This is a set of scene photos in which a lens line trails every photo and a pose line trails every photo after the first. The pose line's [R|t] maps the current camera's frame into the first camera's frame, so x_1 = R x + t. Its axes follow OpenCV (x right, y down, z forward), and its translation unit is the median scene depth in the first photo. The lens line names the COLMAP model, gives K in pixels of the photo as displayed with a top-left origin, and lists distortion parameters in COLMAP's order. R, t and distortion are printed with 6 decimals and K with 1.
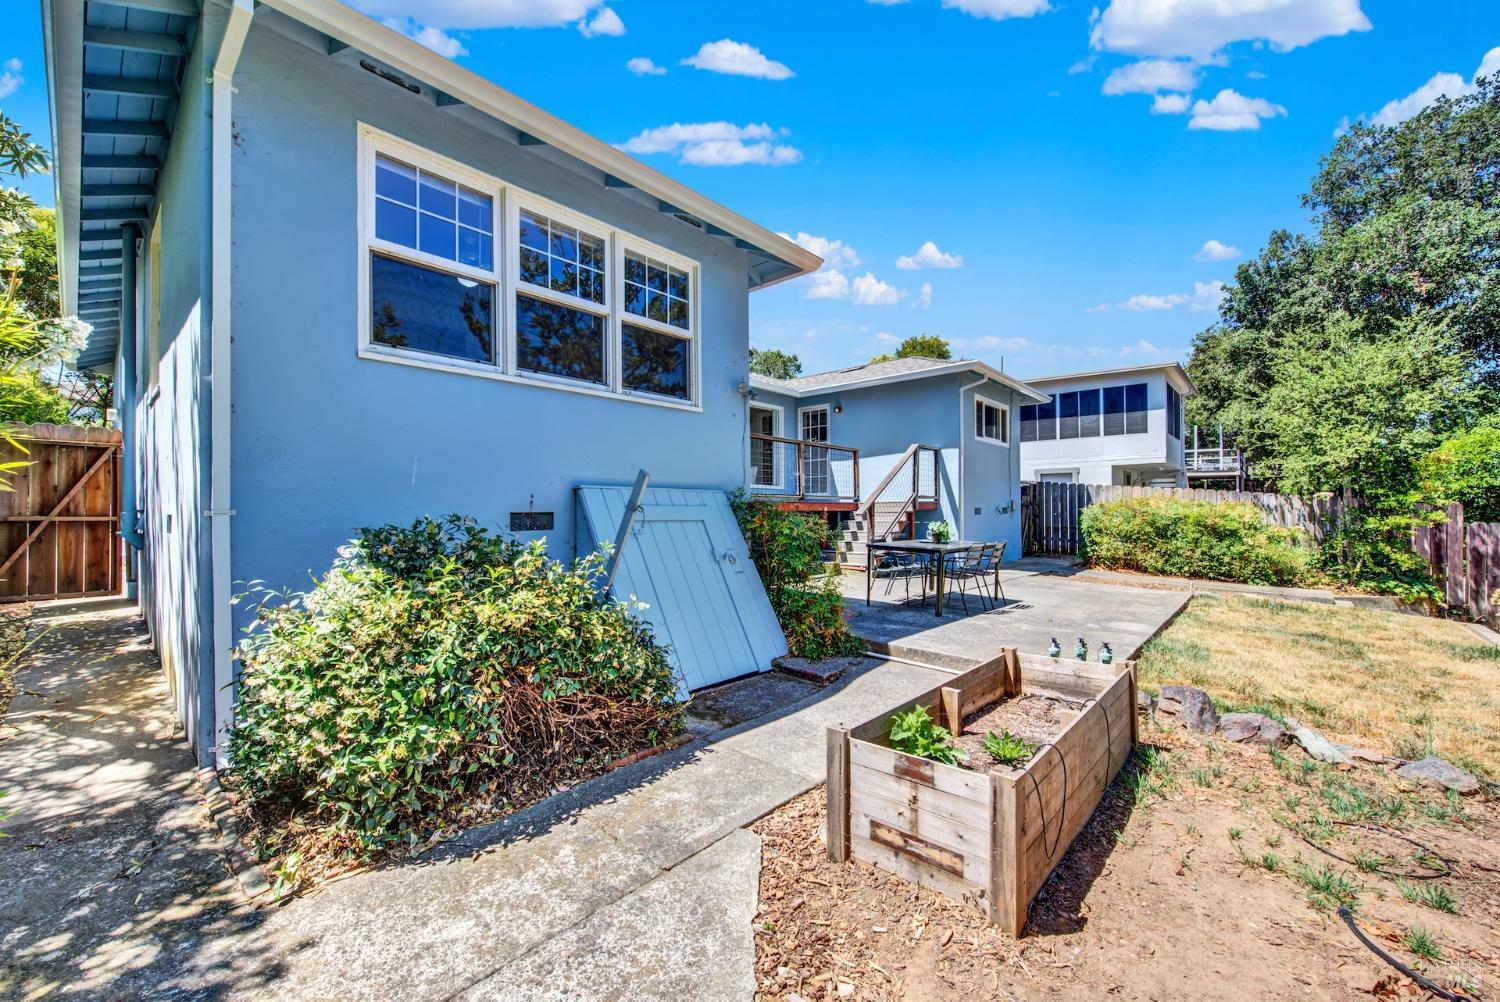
lens RADIAL K [[595.7, 0, 745.2], [0, 595.7, 505.3], [0, 0, 1]] dist [-0.001649, -0.000311]
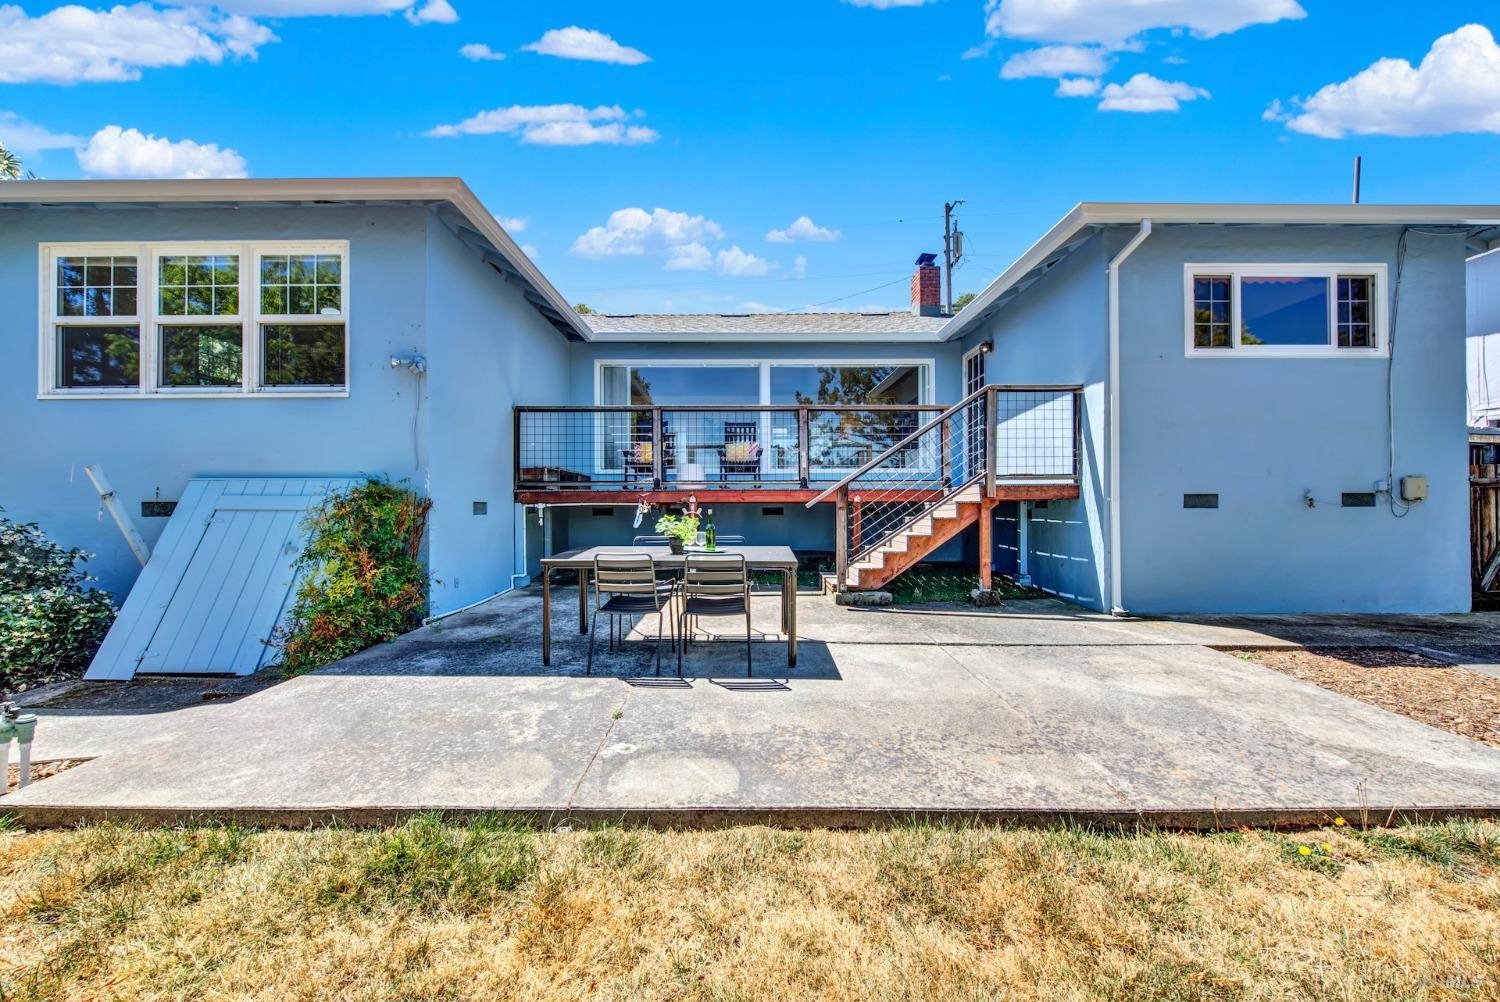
lens RADIAL K [[596.7, 0, 748.9], [0, 596.7, 505.6], [0, 0, 1]] dist [0.000269, -0.000422]
pose [[0.674359, -0.001381, -0.738402, 0.531849], [0.007940, 0.999954, 0.005381, 0.008430], [0.738361, -0.009492, 0.674339, 0.415531]]
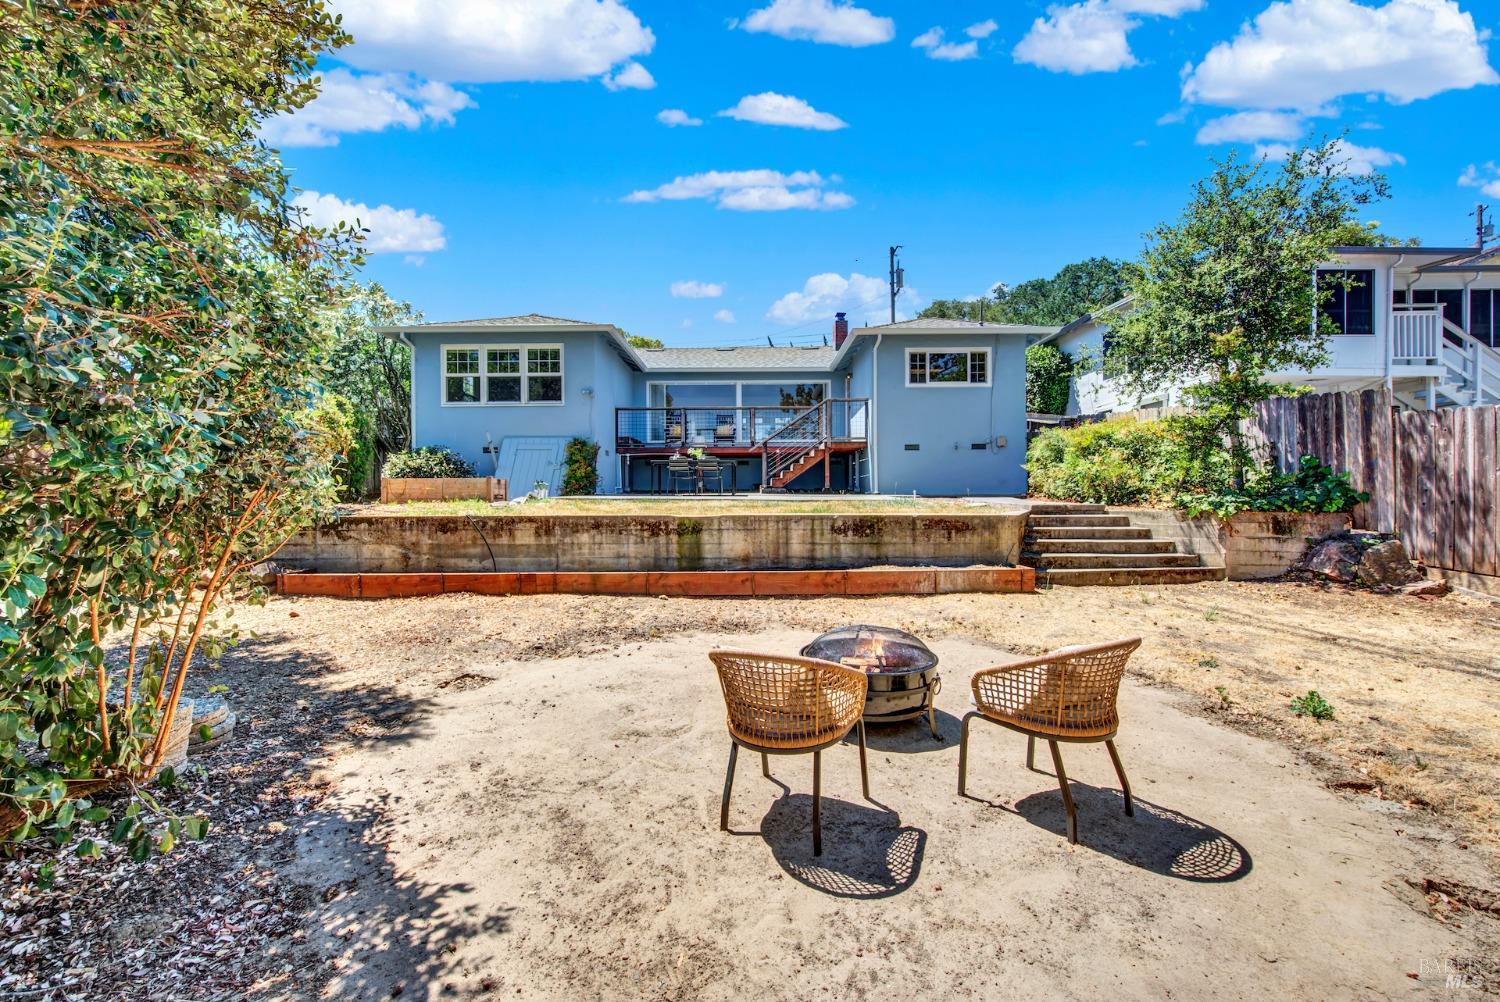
lens RADIAL K [[597.1, 0, 748.1], [0, 597.1, 504.7], [0, 0, 1]] dist [0.001284, -0.000305]
pose [[0.666317, 0.006241, -0.745642, 1.115377], [0.010258, 0.999794, 0.017535, 0.104843], [0.745598, -0.019332, 0.666116, -0.030152]]
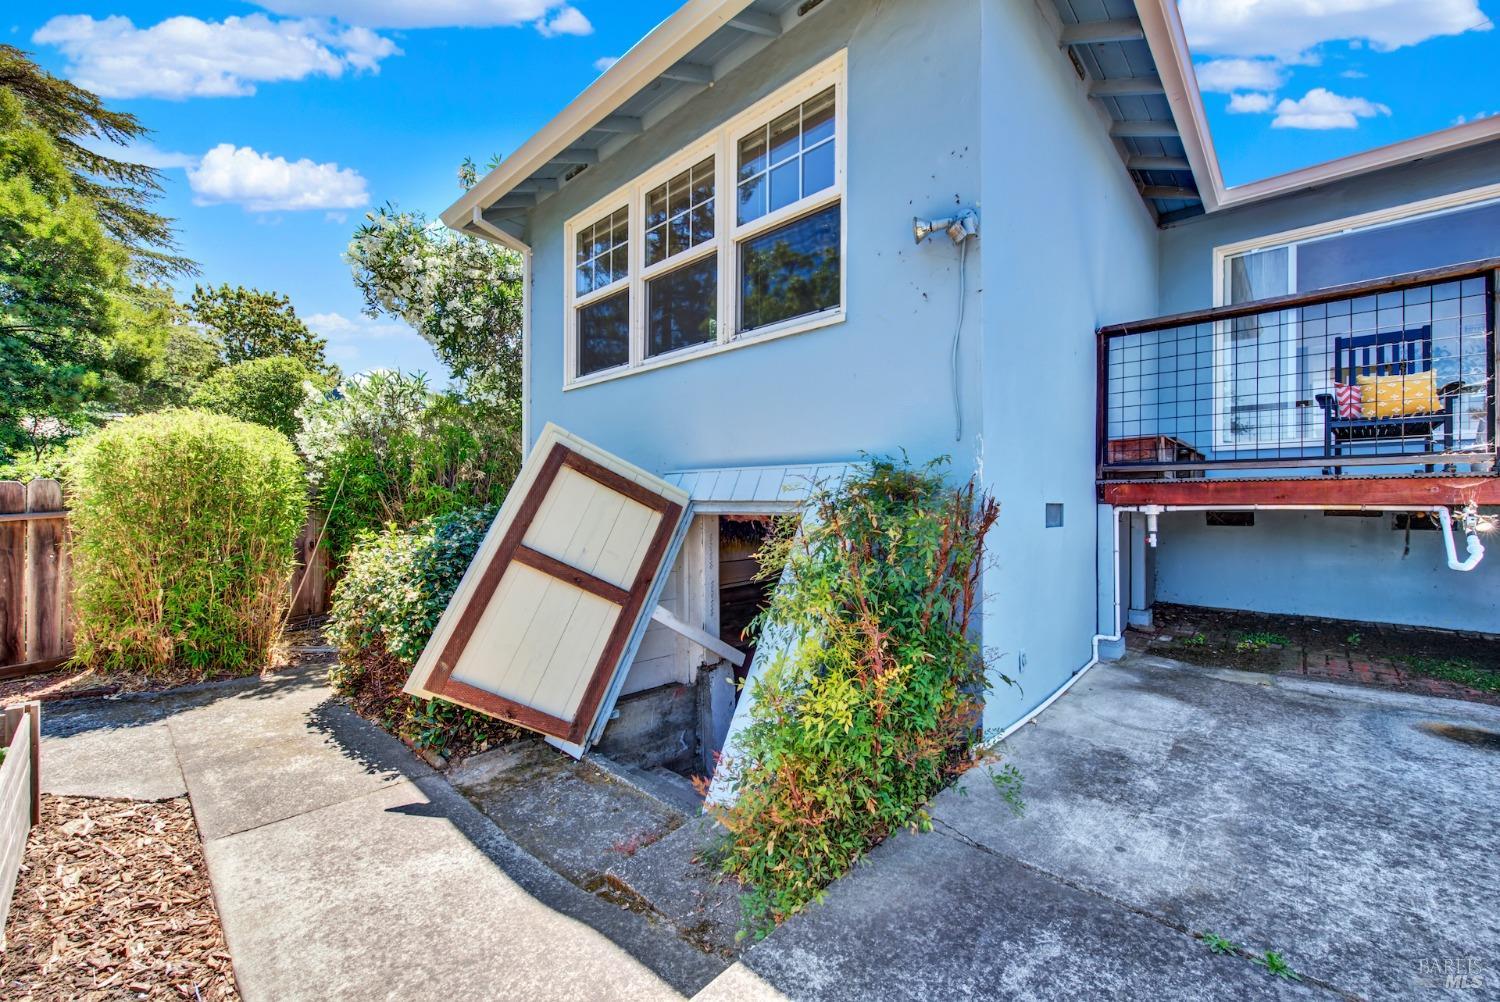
lens RADIAL K [[597.1, 0, 748.1], [0, 597.1, 504.7], [0, 0, 1]] dist [0.001284, -0.000305]
pose [[-0.013890, 0.005644, -0.999888, 0.239241], [0.005736, 0.999968, 0.005564, 0.004193], [0.999887, -0.005658, -0.013922, 0.460758]]
